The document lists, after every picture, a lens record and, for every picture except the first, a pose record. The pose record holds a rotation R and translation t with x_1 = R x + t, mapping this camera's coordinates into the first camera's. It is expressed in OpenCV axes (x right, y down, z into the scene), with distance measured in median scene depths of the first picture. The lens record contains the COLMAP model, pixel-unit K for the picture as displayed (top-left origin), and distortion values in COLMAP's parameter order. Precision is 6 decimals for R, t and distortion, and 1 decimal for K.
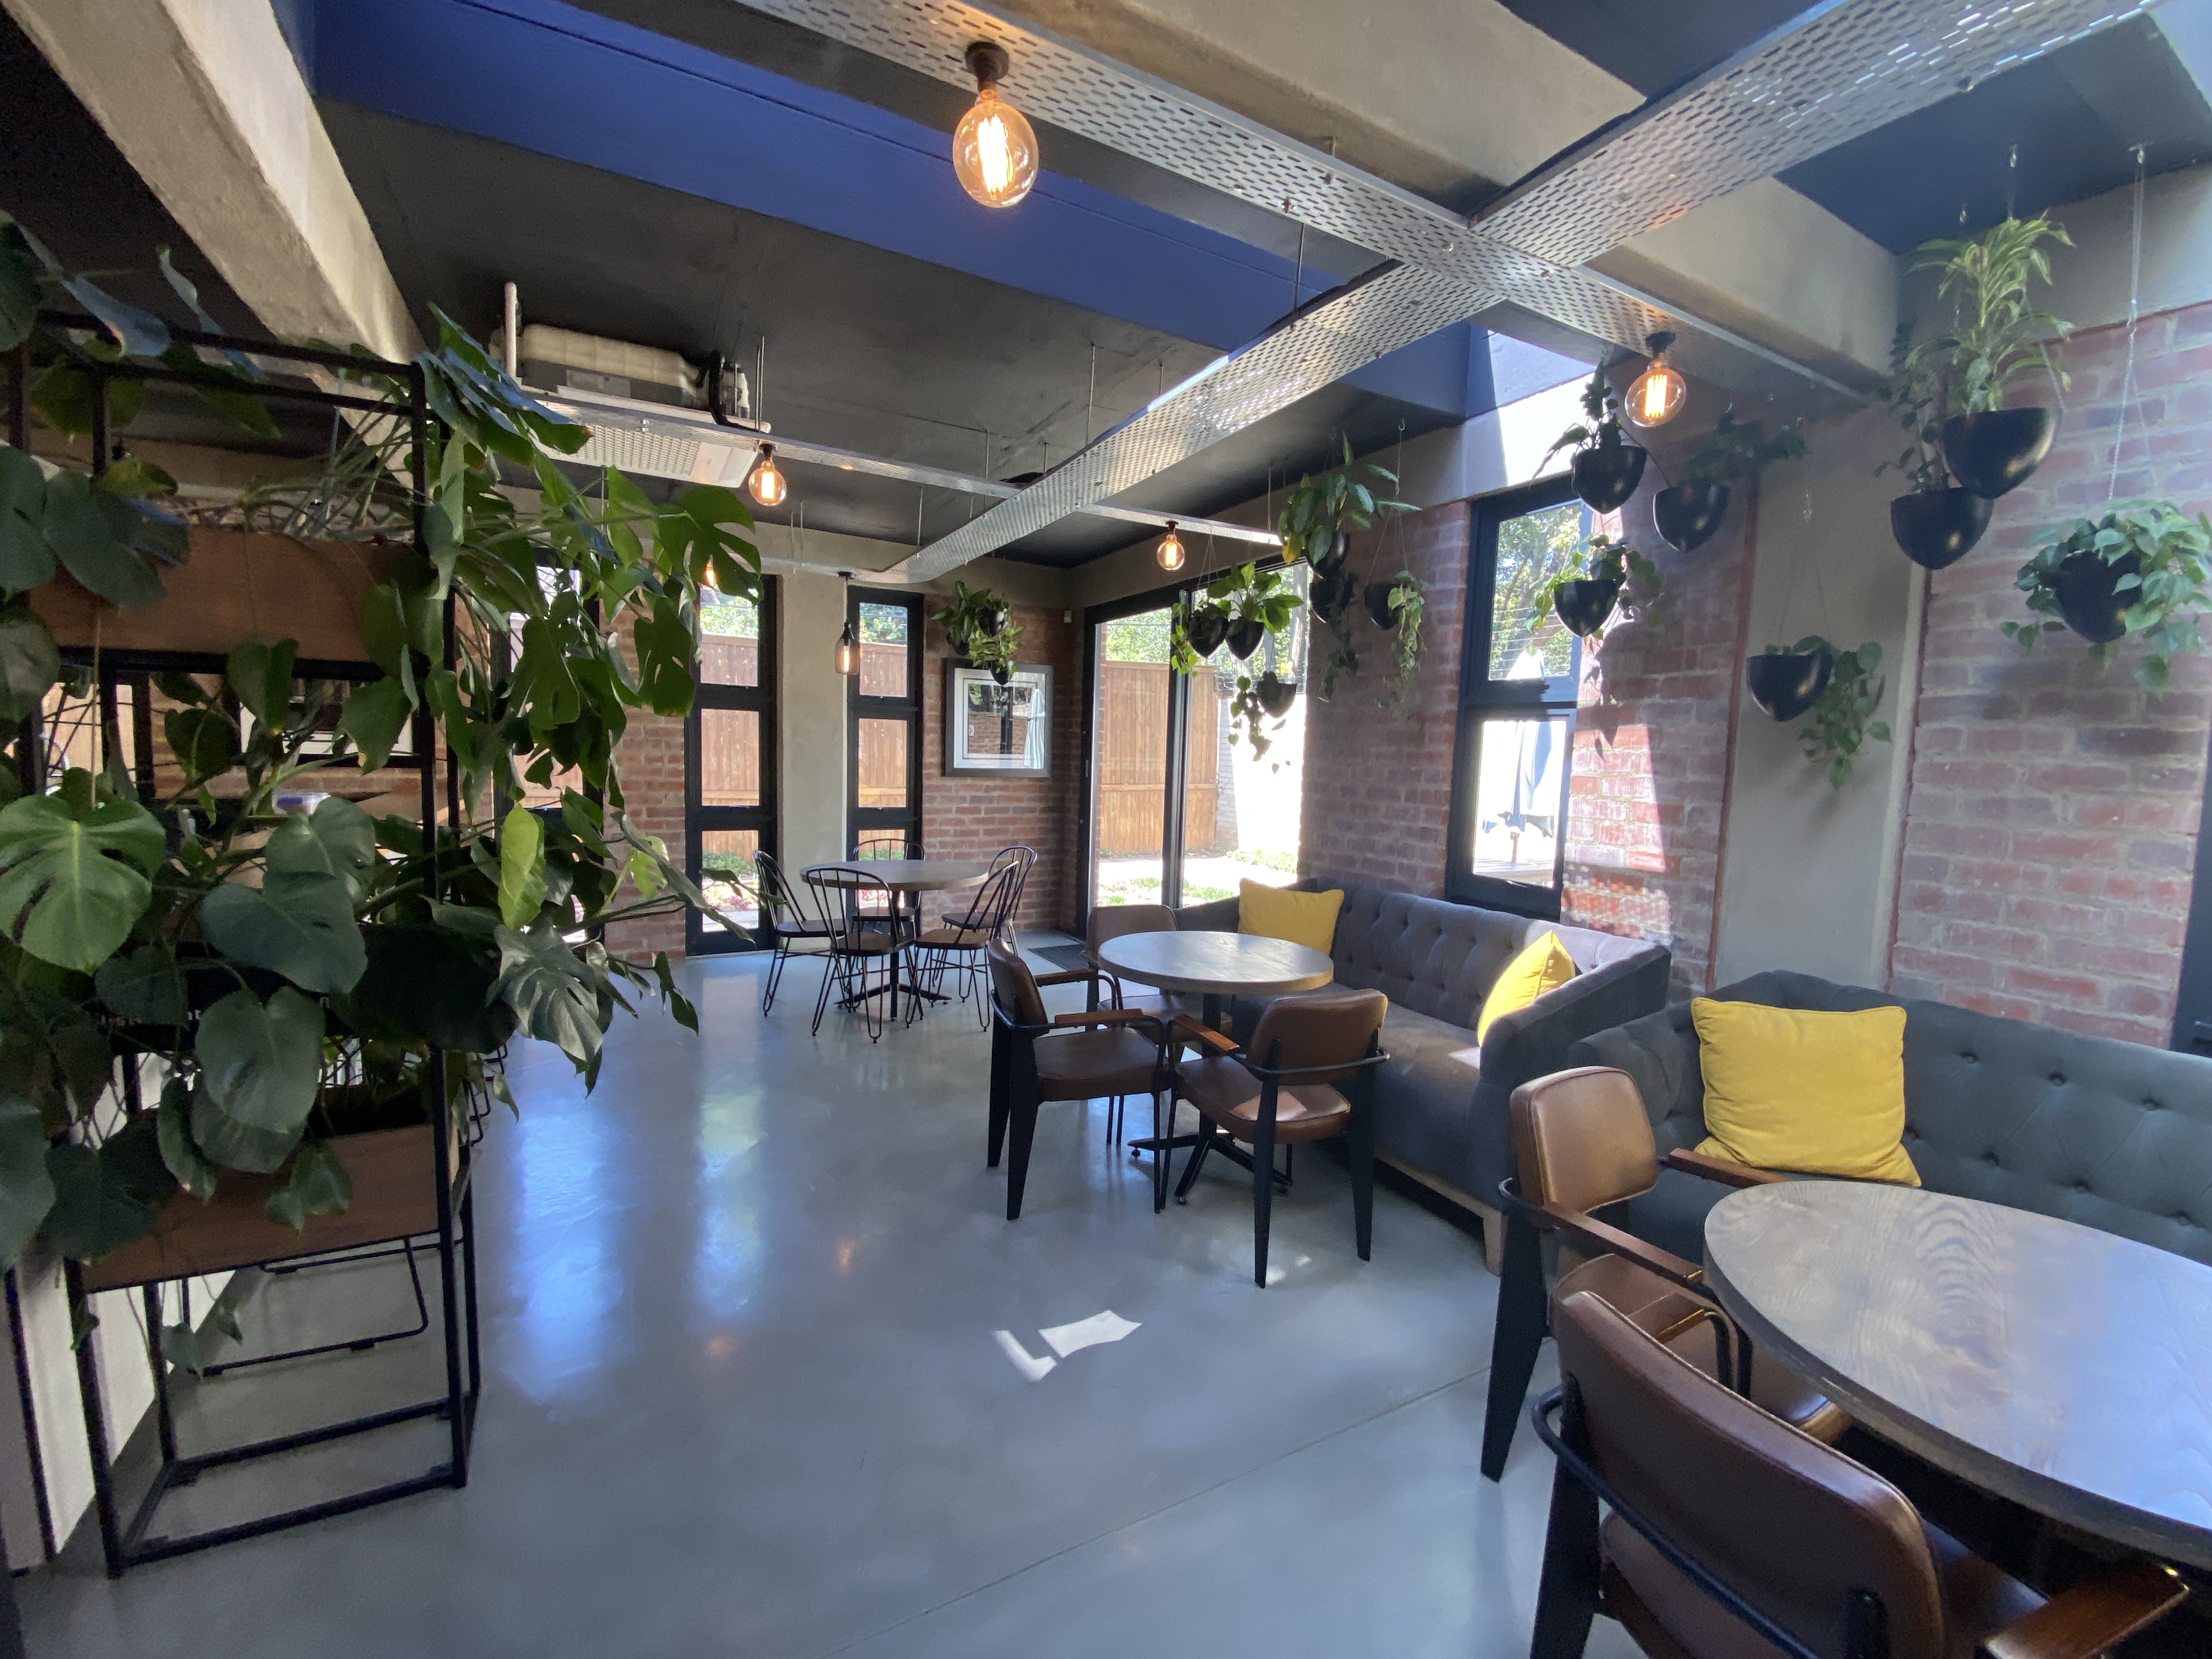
lens RADIAL K [[901.3, 0, 1112.9], [0, 901.3, 827.5], [0, 0, 1]] dist [0.024742, -0.023920]
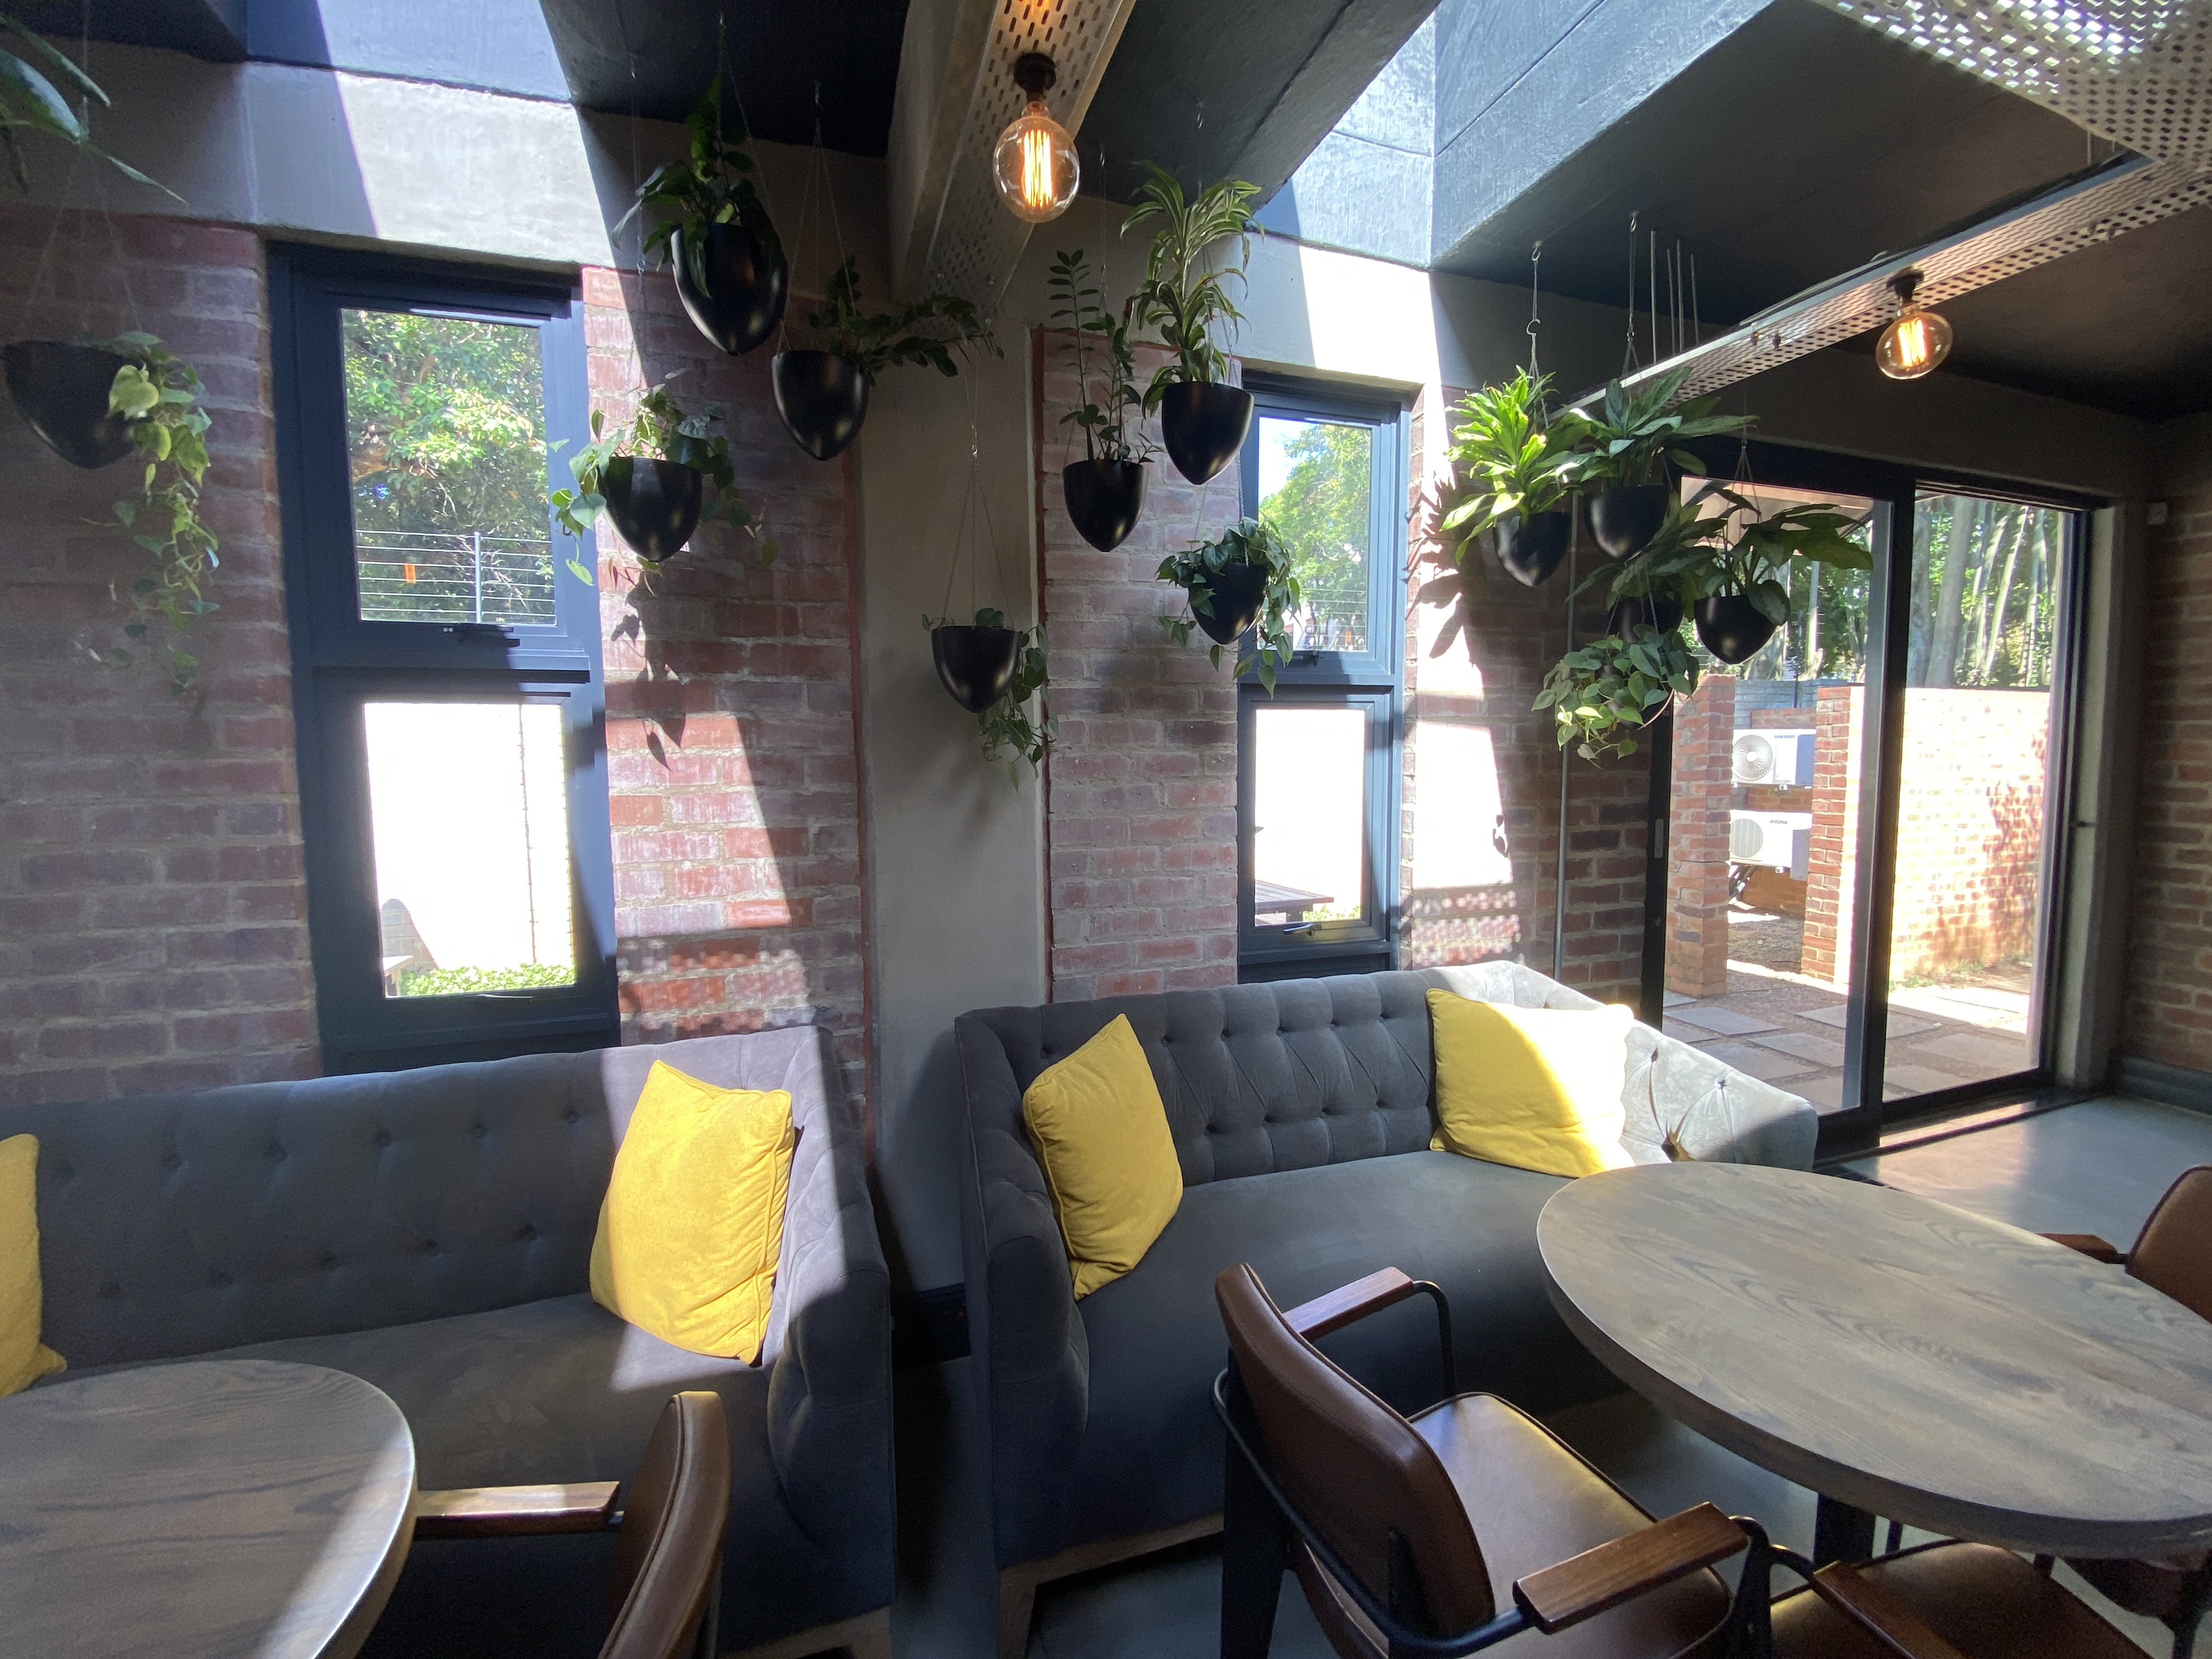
lens RADIAL K [[901.3, 0, 1112.9], [0, 901.3, 827.5], [0, 0, 1]] dist [0.024742, -0.023920]
pose [[0.165806, -0.112432, 0.979728, -0.024350], [0.099490, 0.990318, 0.096810, -0.055470], [-0.981127, 0.081421, 0.175387, 0.513711]]
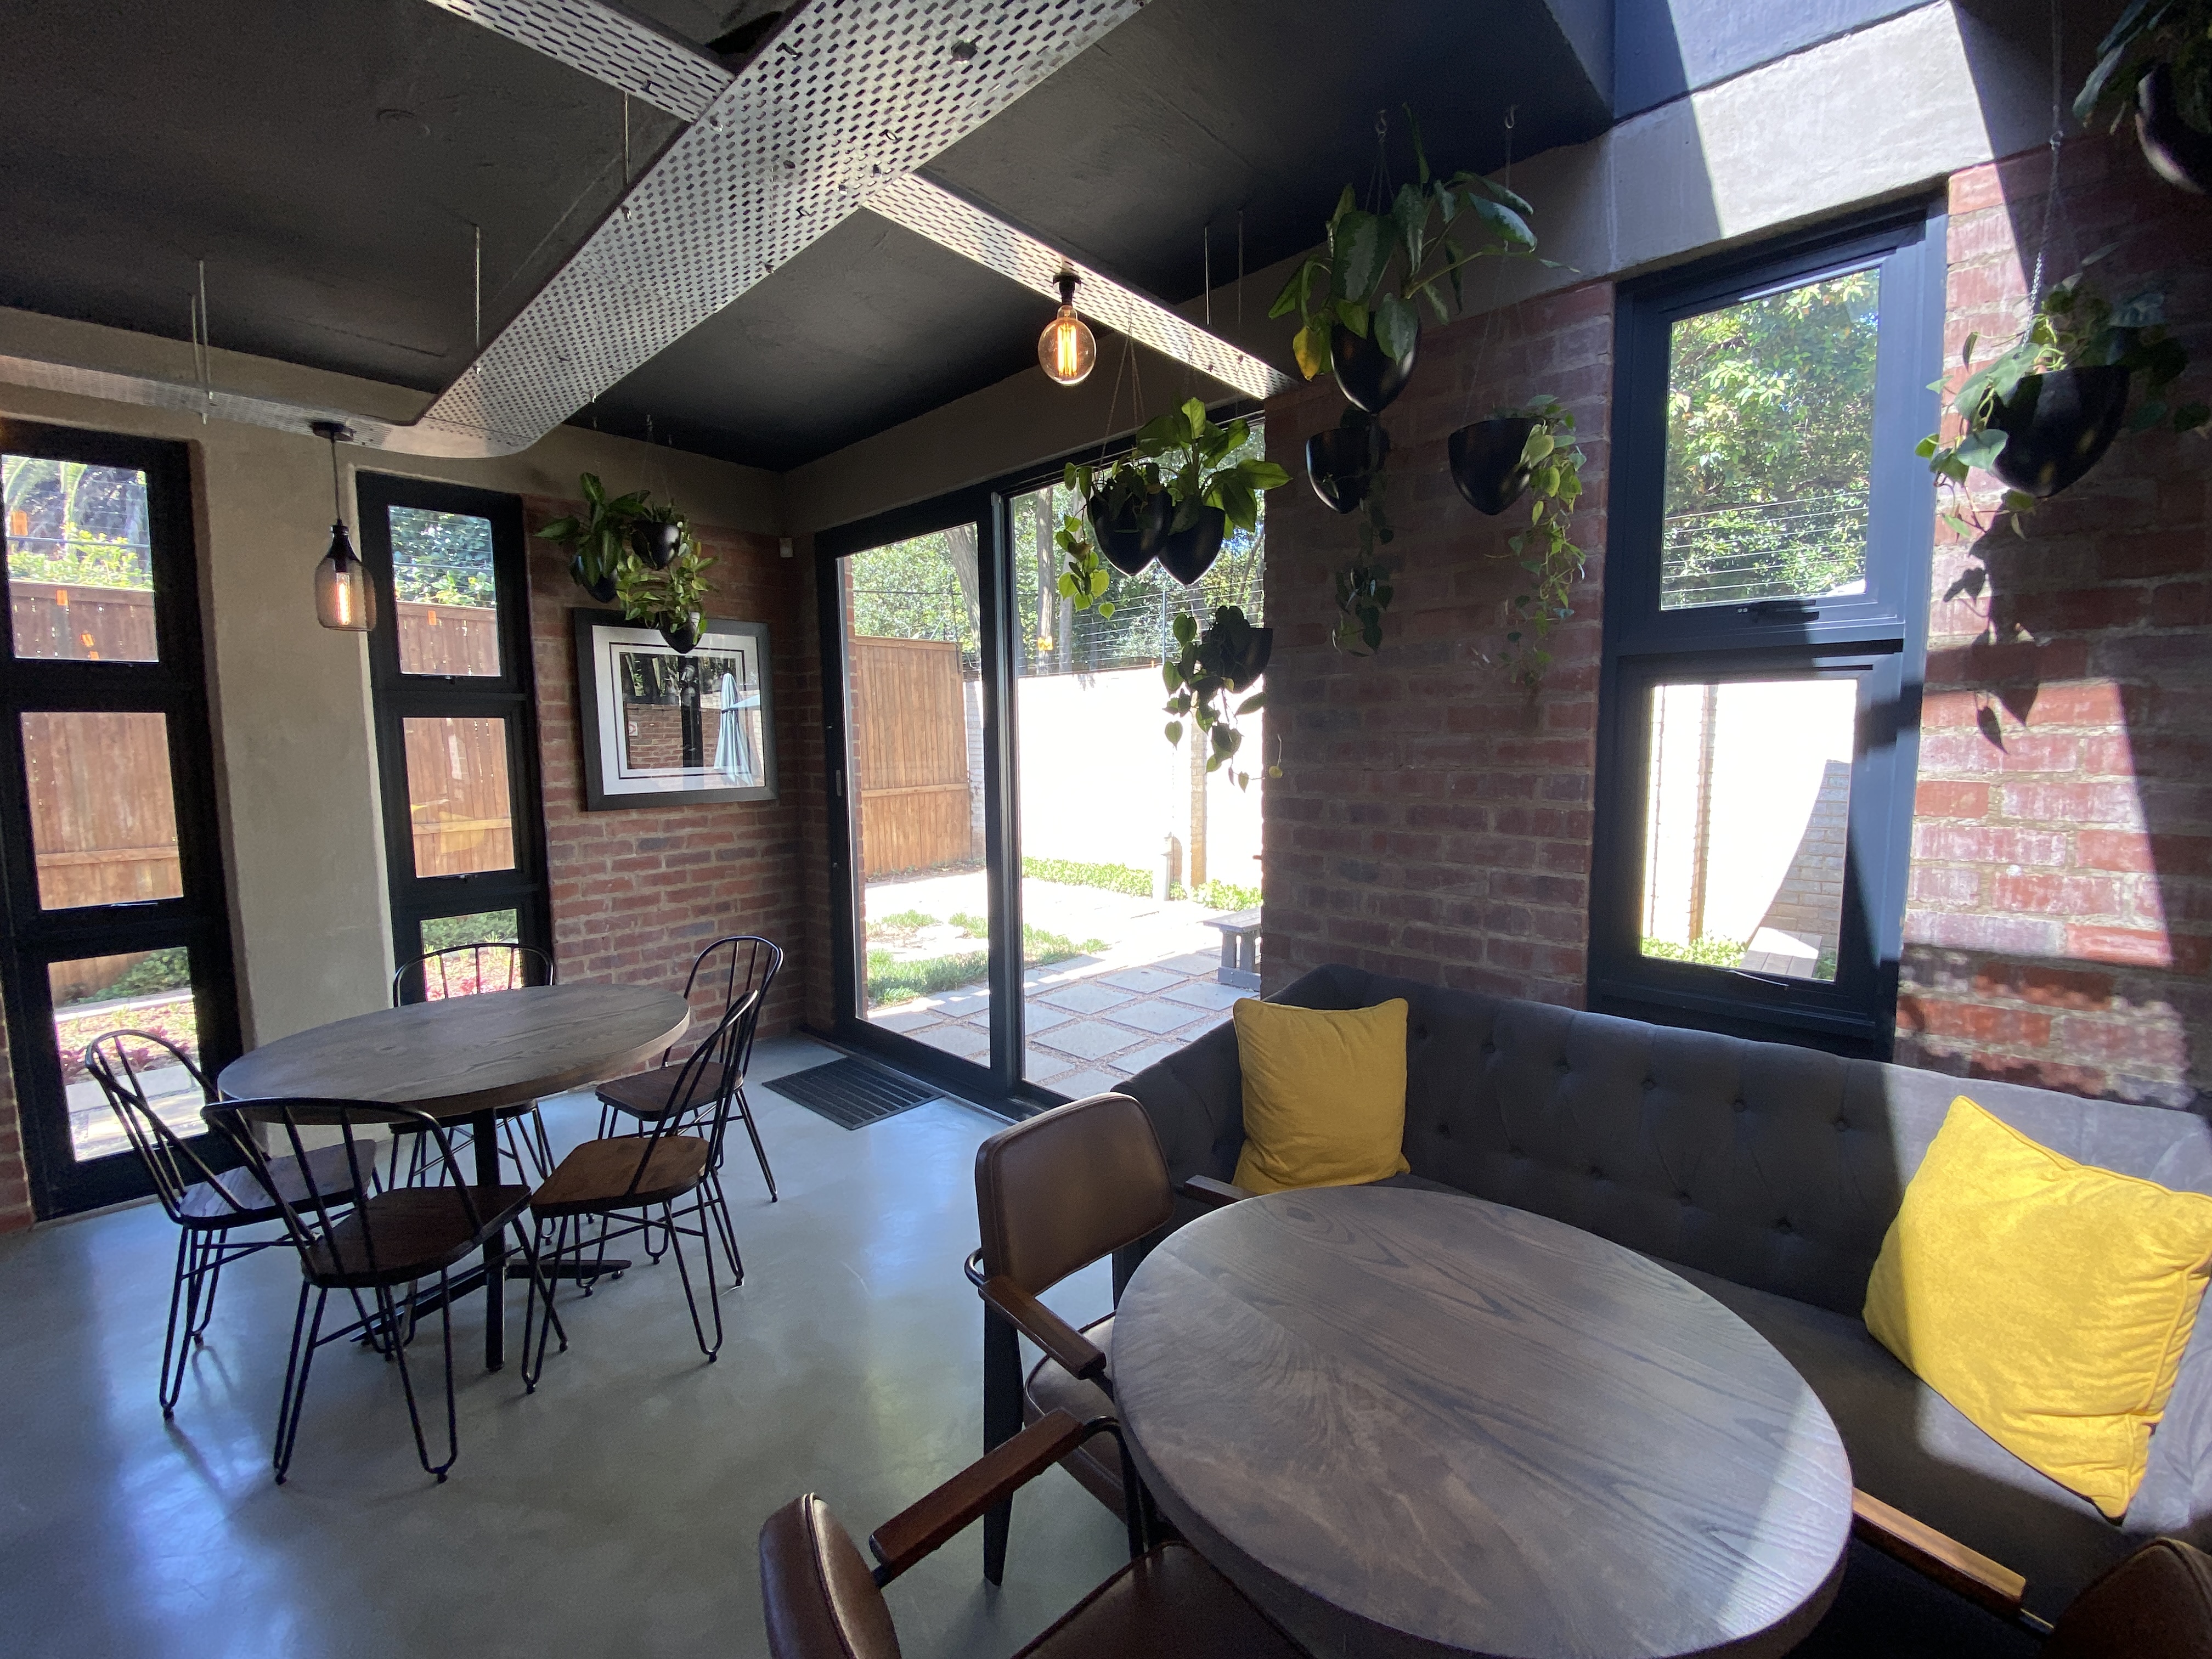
lens RADIAL K [[901.3, 0, 1112.9], [0, 901.3, 827.5], [0, 0, 1]] dist [0.024742, -0.023920]
pose [[0.945453, -0.069743, 0.318205, -0.091045], [0.065463, 0.997563, 0.024141, -0.066146], [-0.319113, -0.001993, 0.947715, 0.587412]]
